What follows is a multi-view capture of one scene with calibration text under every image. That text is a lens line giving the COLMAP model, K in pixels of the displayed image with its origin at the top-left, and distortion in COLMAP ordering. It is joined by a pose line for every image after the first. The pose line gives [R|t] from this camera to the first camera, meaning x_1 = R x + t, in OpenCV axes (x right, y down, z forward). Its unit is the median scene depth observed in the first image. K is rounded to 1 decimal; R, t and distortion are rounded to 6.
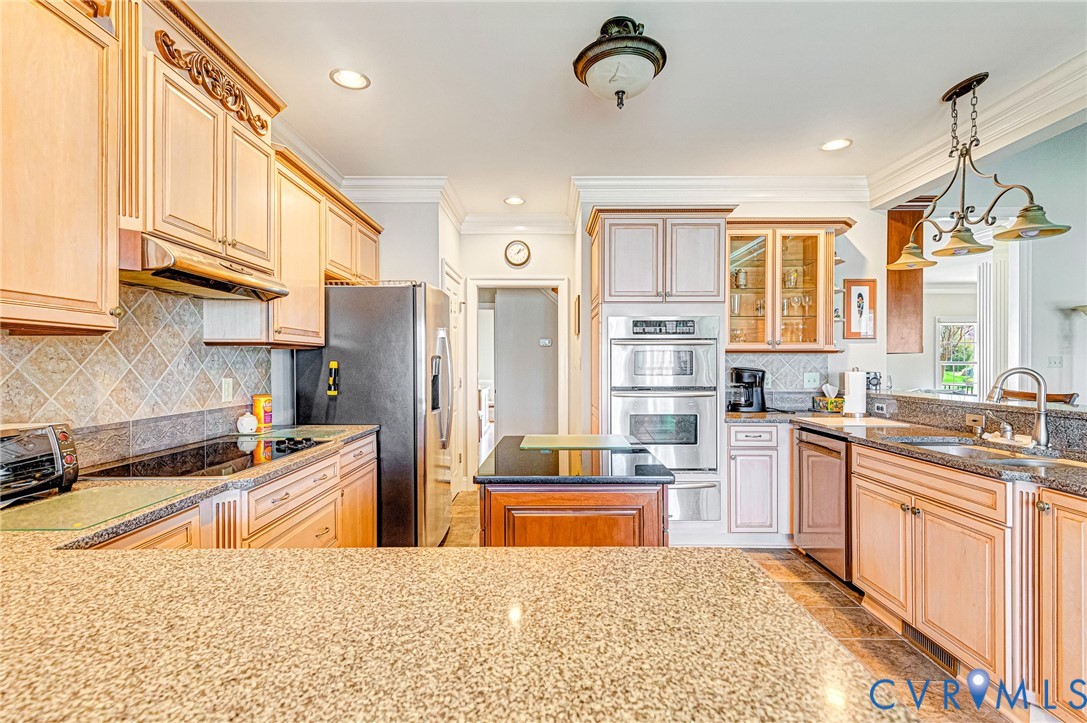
lens RADIAL K [[511.1, 0, 545.4], [0, 511.1, 365.7], [0, 0, 1]] dist [0.004834, 0.000034]
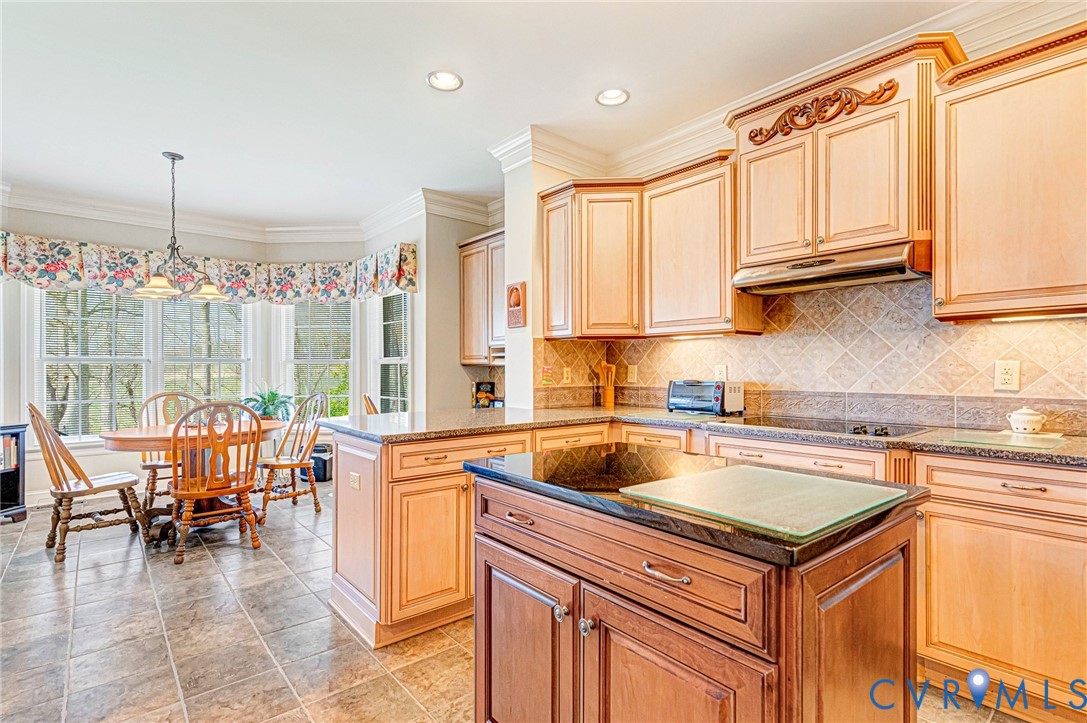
lens RADIAL K [[525.0, 0, 548.3], [0, 525.0, 369.1], [0, 0, 1]] dist [0.001882, -0.000754]
pose [[-0.756751, 0.001977, -0.653701, 0.381970], [-0.000420, 0.999994, 0.003511, 0.027344], [0.653703, 0.002932, -0.756745, 0.929248]]
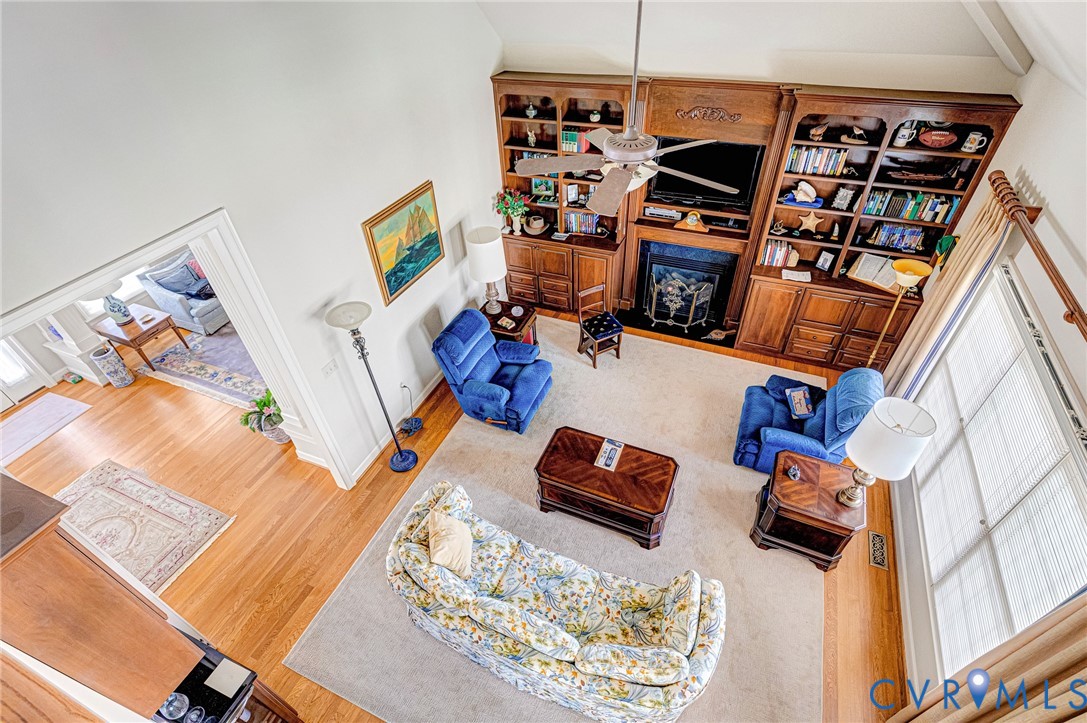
lens RADIAL K [[511.1, 0, 545.4], [0, 511.1, 365.7], [0, 0, 1]] dist [0.004834, 0.000034]
pose [[0.391784, -0.615005, 0.684305, 0.846210], [0.043494, 0.755312, 0.653920, -0.850435], [-0.919029, -0.226432, 0.322668, 0.607026]]
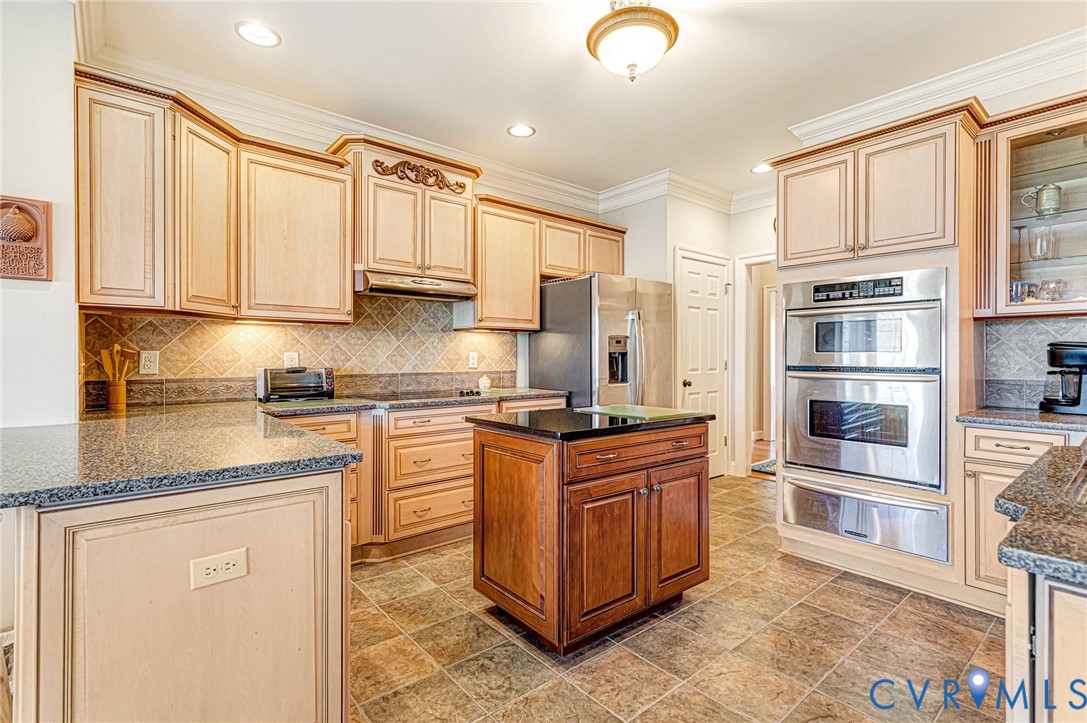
lens RADIAL K [[503.7, 0, 542.5], [0, 503.7, 357.7], [0, 0, 1]] dist [0.002307, -0.000252]
pose [[0.643621, 0.003730, -0.765335, 0.538251], [-0.004737, 0.999988, 0.000889, 0.030147], [0.765330, 0.003053, 0.643631, 0.150294]]
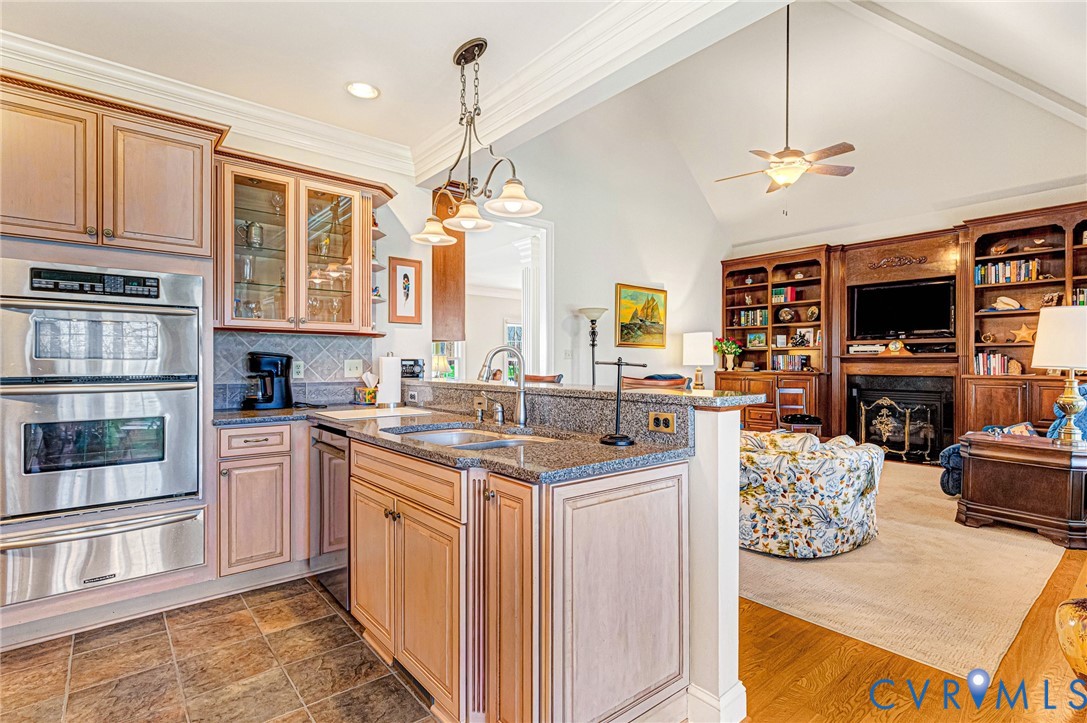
lens RADIAL K [[526.1, 0, 549.1], [0, 526.1, 363.2], [0, 0, 1]] dist [0.004290, 0.000734]
pose [[0.762951, 0.001275, 0.646455, 0.246092], [0.002178, 0.999987, -0.004543, 0.030059], [-0.646452, 0.004874, 0.762939, 0.136453]]
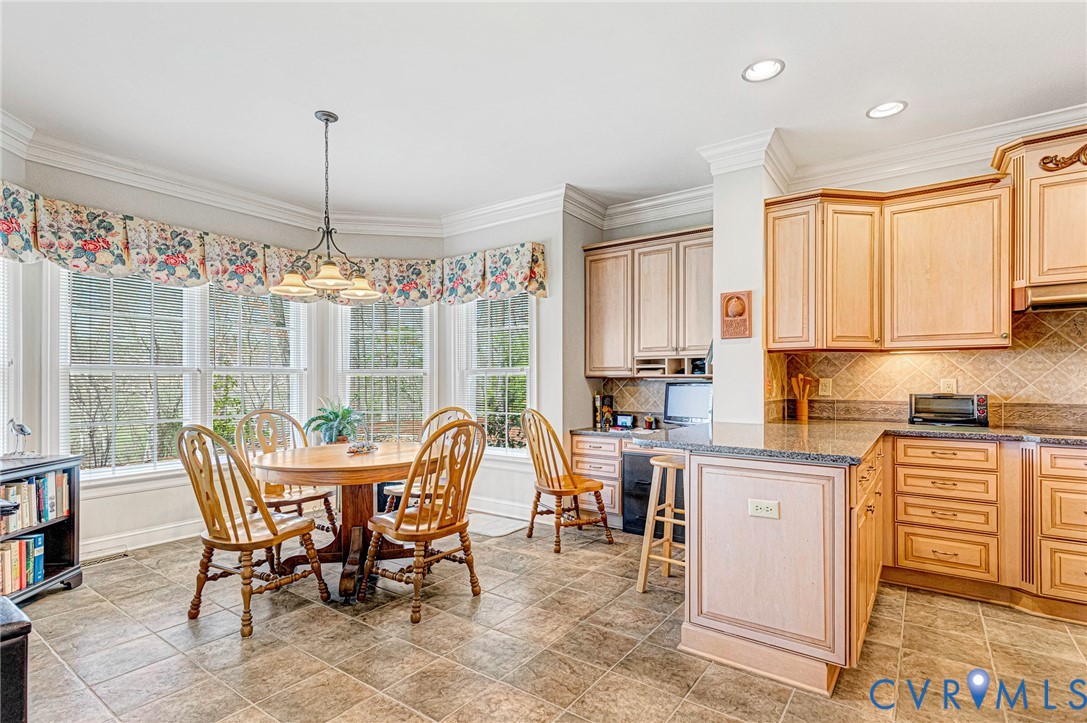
lens RADIAL K [[525.3, 0, 542.6], [0, 525.3, 379.7], [0, 0, 1]] dist [0.001889, -0.000191]
pose [[-0.587199, -0.001377, -0.809442, 0.787316], [-0.003912, 0.999992, 0.001136, 0.026675], [0.809433, 0.003834, -0.587199, 0.362021]]
